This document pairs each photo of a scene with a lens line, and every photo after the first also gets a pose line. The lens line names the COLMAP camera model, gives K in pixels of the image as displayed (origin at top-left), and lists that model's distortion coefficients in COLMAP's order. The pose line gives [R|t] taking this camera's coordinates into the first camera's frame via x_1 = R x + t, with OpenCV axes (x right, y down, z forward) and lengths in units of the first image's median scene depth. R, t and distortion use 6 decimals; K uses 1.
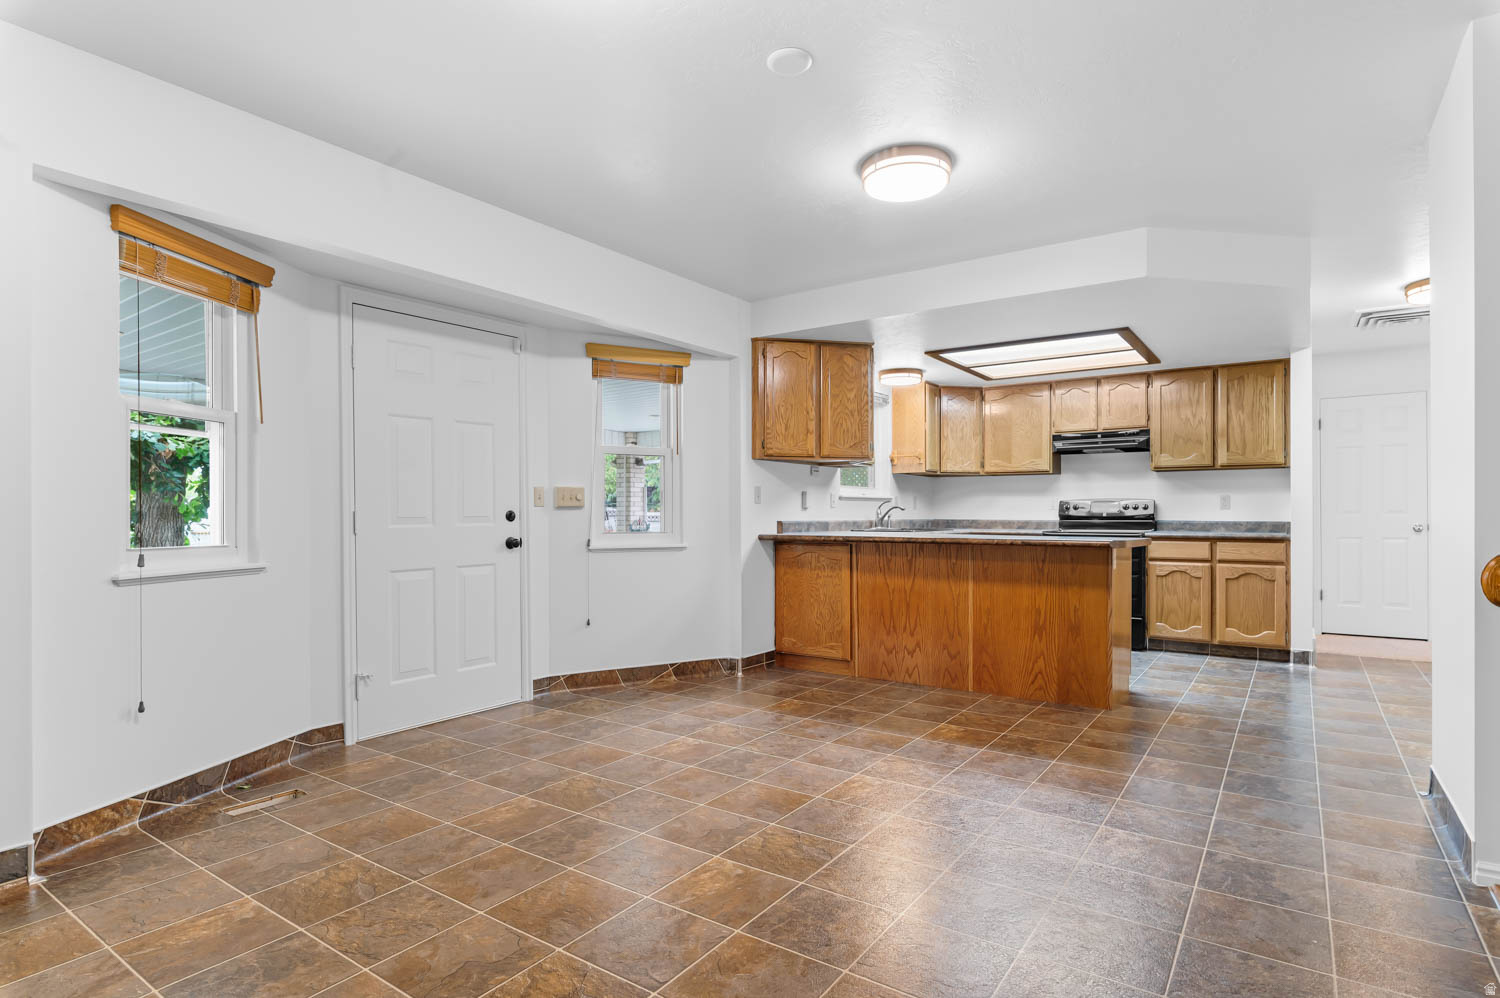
lens RADIAL K [[783.2, 0, 758.5], [0, 783.2, 516.6], [0, 0, 1]] dist [-0.002475, 0.000389]
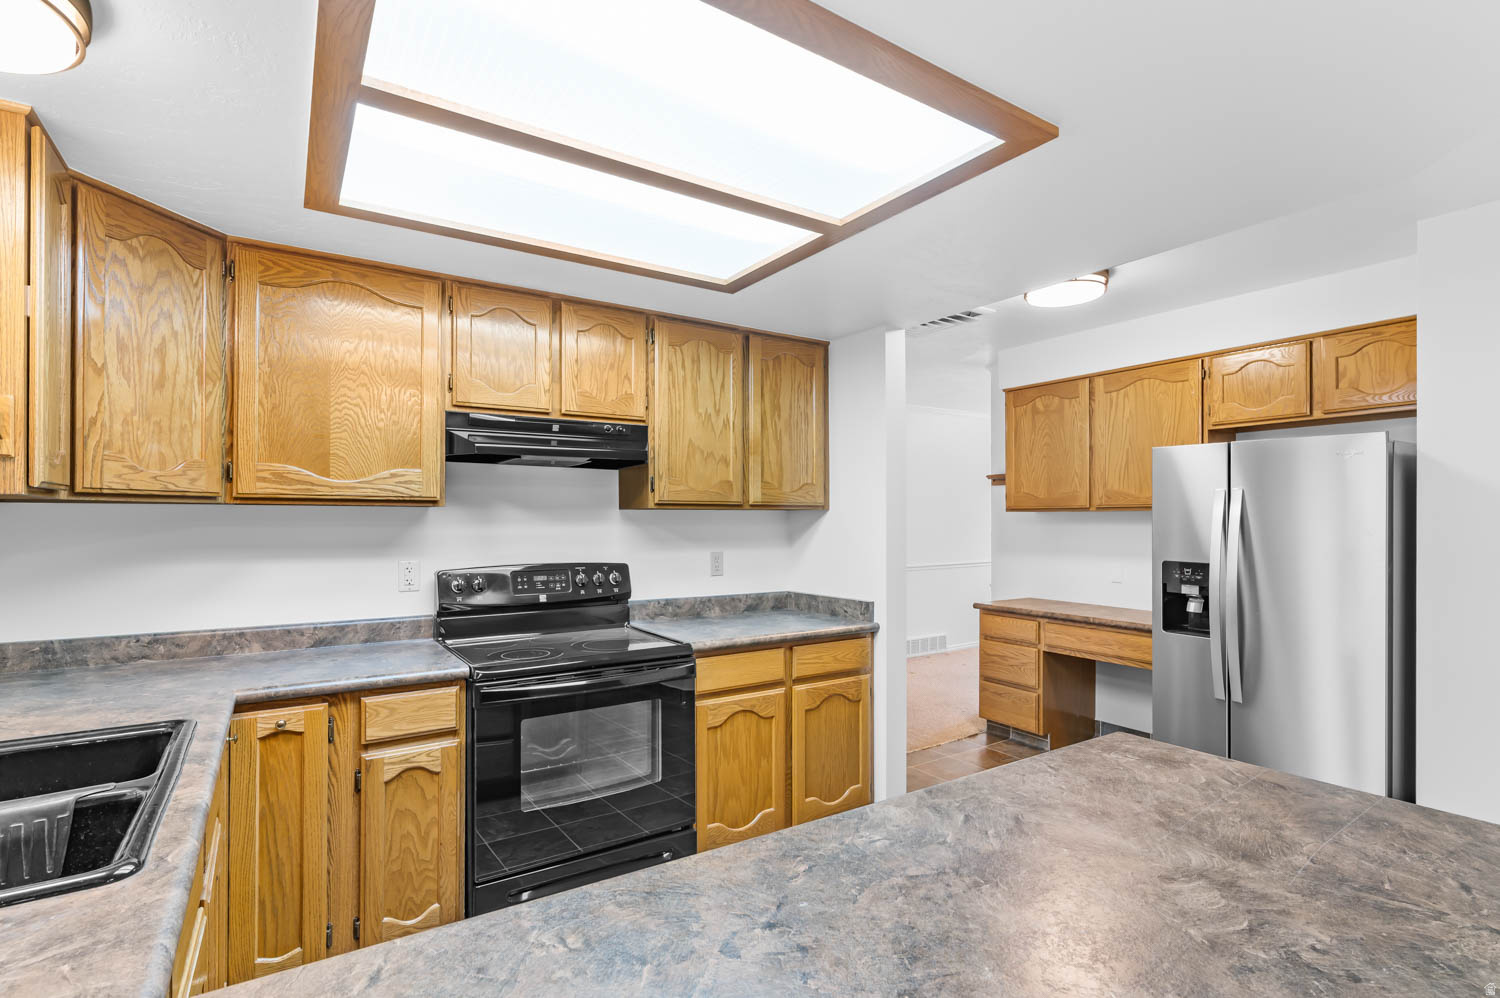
lens RADIAL K [[719.8, 0, 764.0], [0, 719.8, 514.0], [0, 0, 1]] dist [-0.002355, -0.000378]
pose [[0.358851, 0.004863, 0.933382, 0.106385], [0.000967, 0.999984, -0.005582, -0.058357], [-0.933394, 0.002906, 0.358841, 0.843887]]
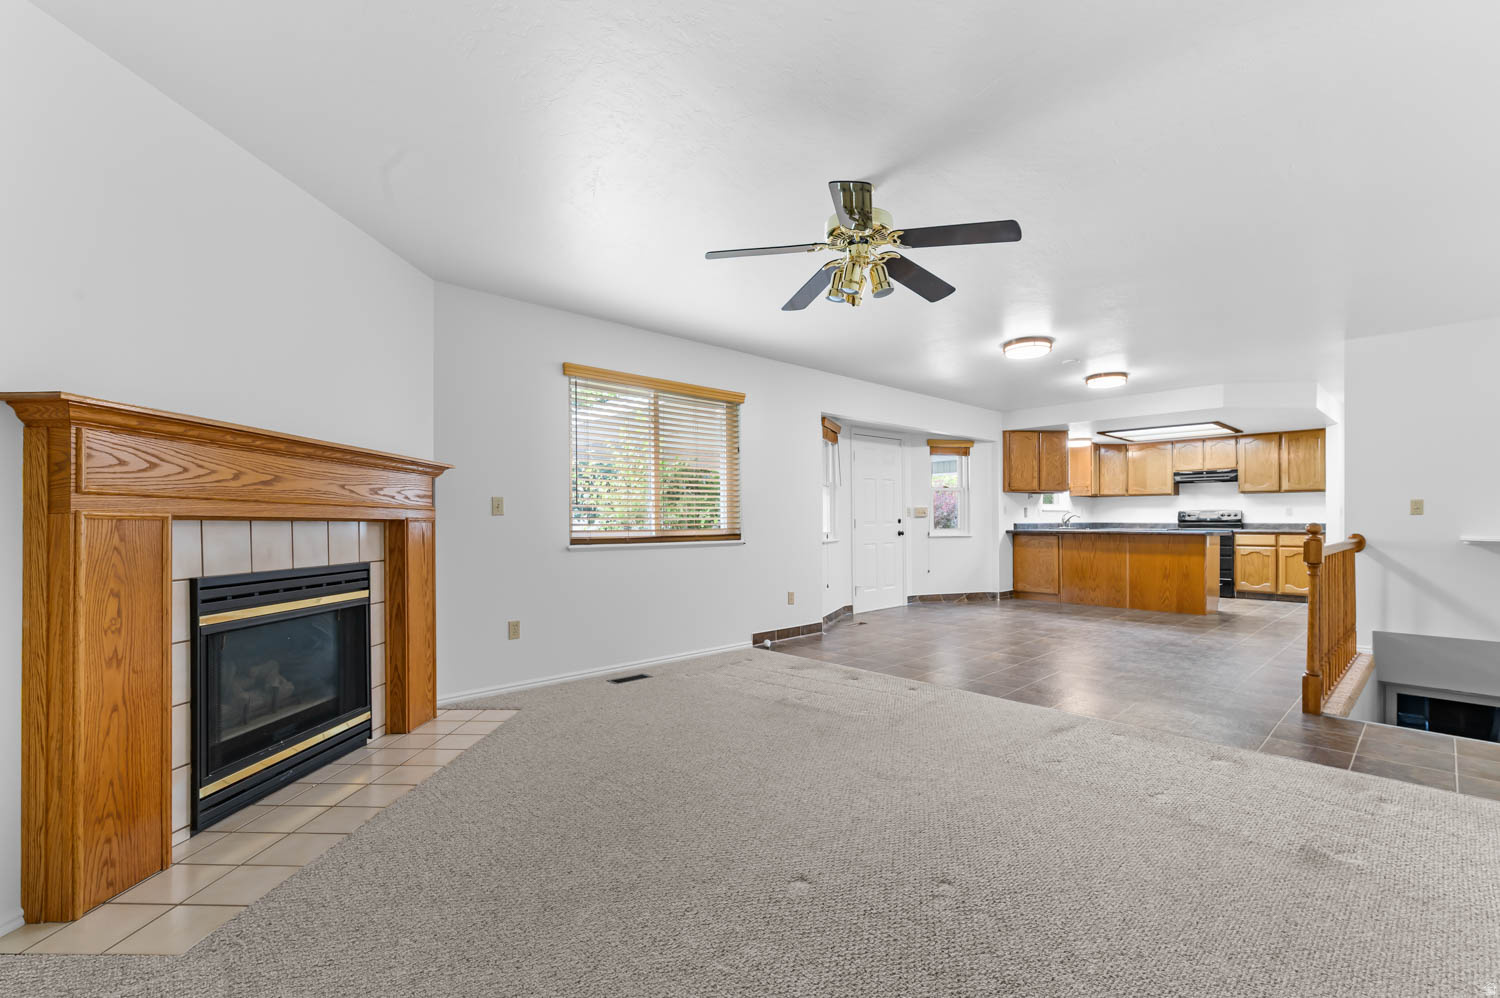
lens RADIAL K [[643.1, 0, 750.4], [0, 643.1, 523.7], [0, 0, 1]] dist [-0.001520, 0.000485]
pose [[0.975267, -0.001855, -0.221022, -0.246569], [0.002385, 0.999995, 0.002133, 0.001558], [0.221017, -0.002608, 0.975266, -0.654924]]
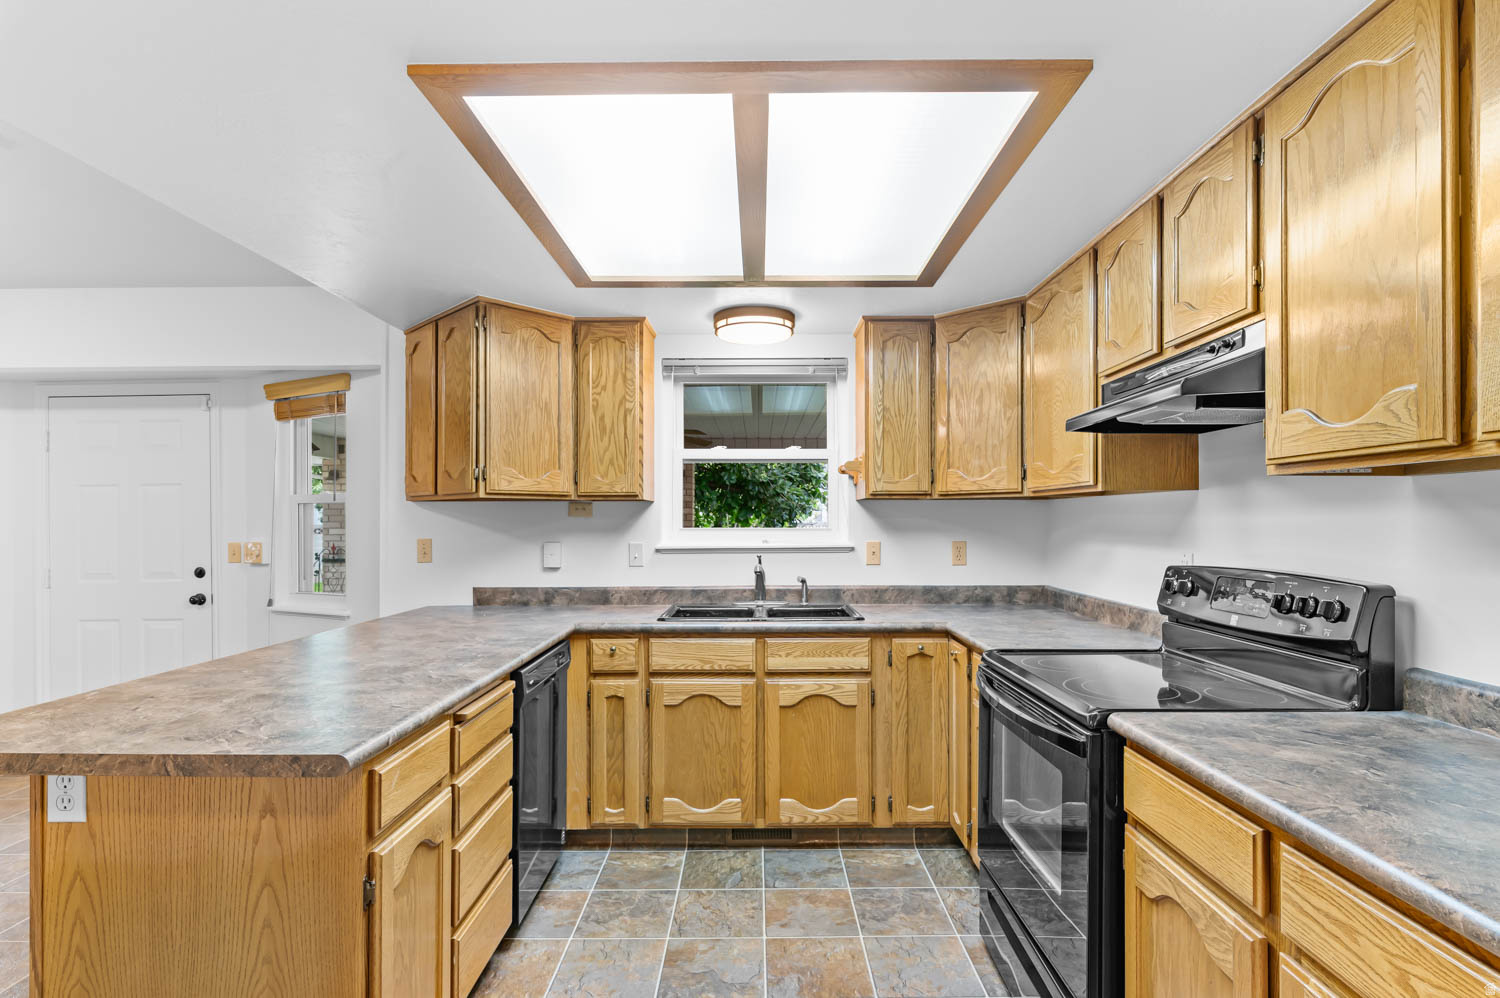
lens RADIAL K [[734.6, 0, 757.2], [0, 734.6, 538.9], [0, 0, 1]] dist [-0.000083, 0.000464]
pose [[0.572903, 0.016841, -0.819450, 0.664432], [0.002013, 0.999757, 0.021954, -0.048222], [0.819621, -0.014226, 0.572730, 0.793151]]
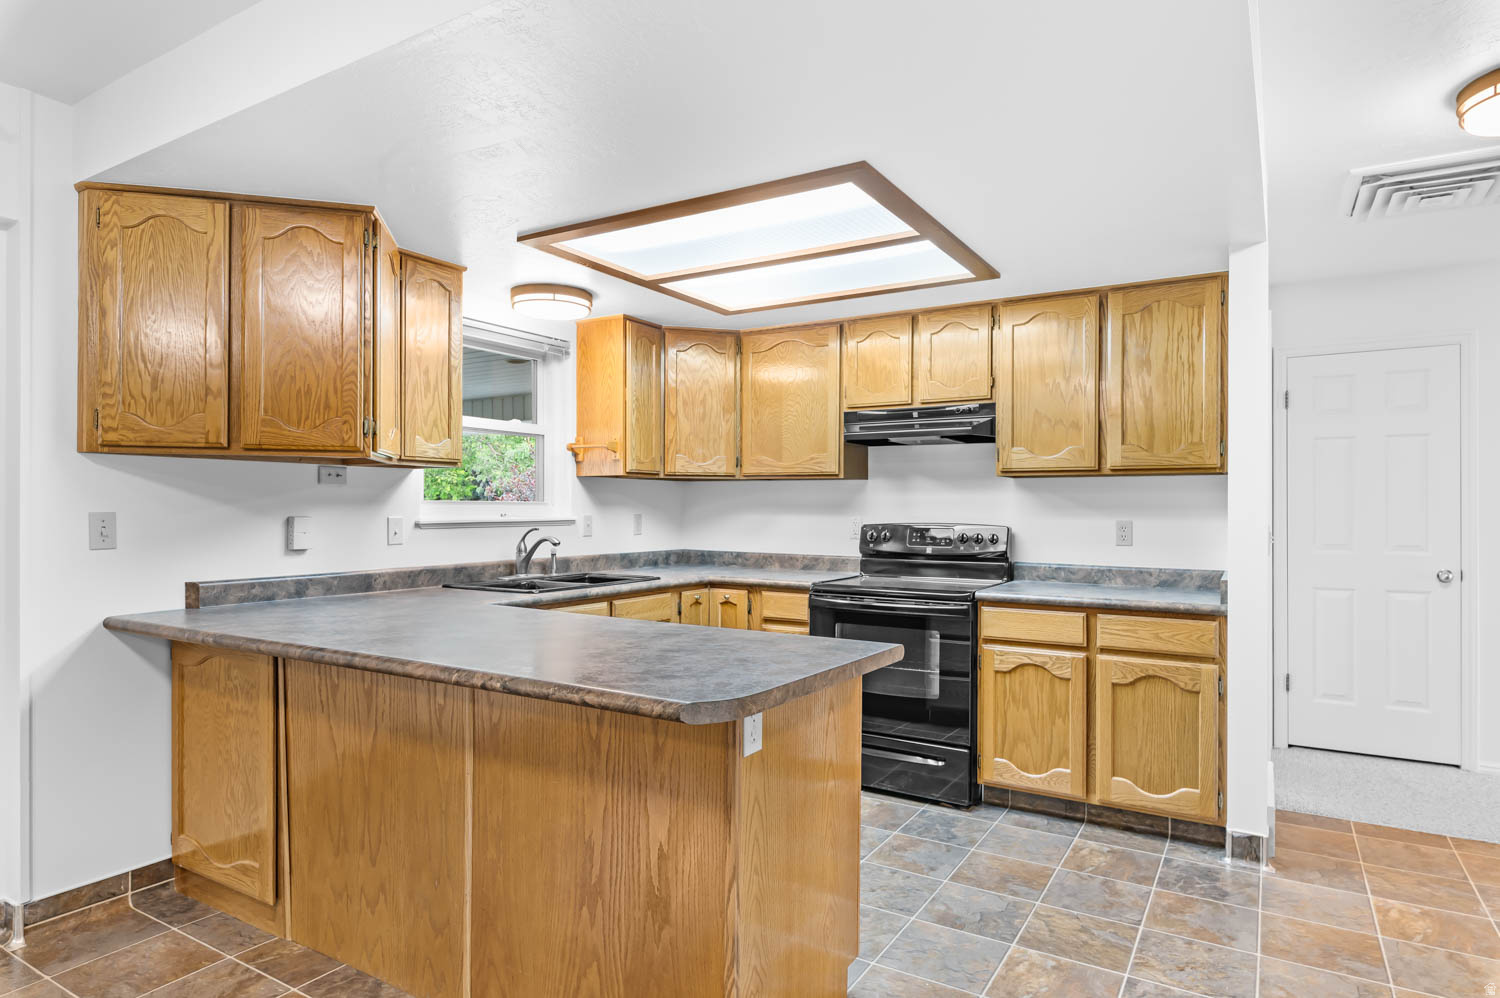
lens RADIAL K [[861.0, 0, 760.2], [0, 861.0, 509.4], [0, 0, 1]] dist [0.005733, -0.002264]
pose [[0.997721, 0.004214, 0.067347, 0.319188], [-0.004273, 0.999991, 0.000738, -0.038398], [-0.067343, -0.001024, 0.997729, 0.433000]]
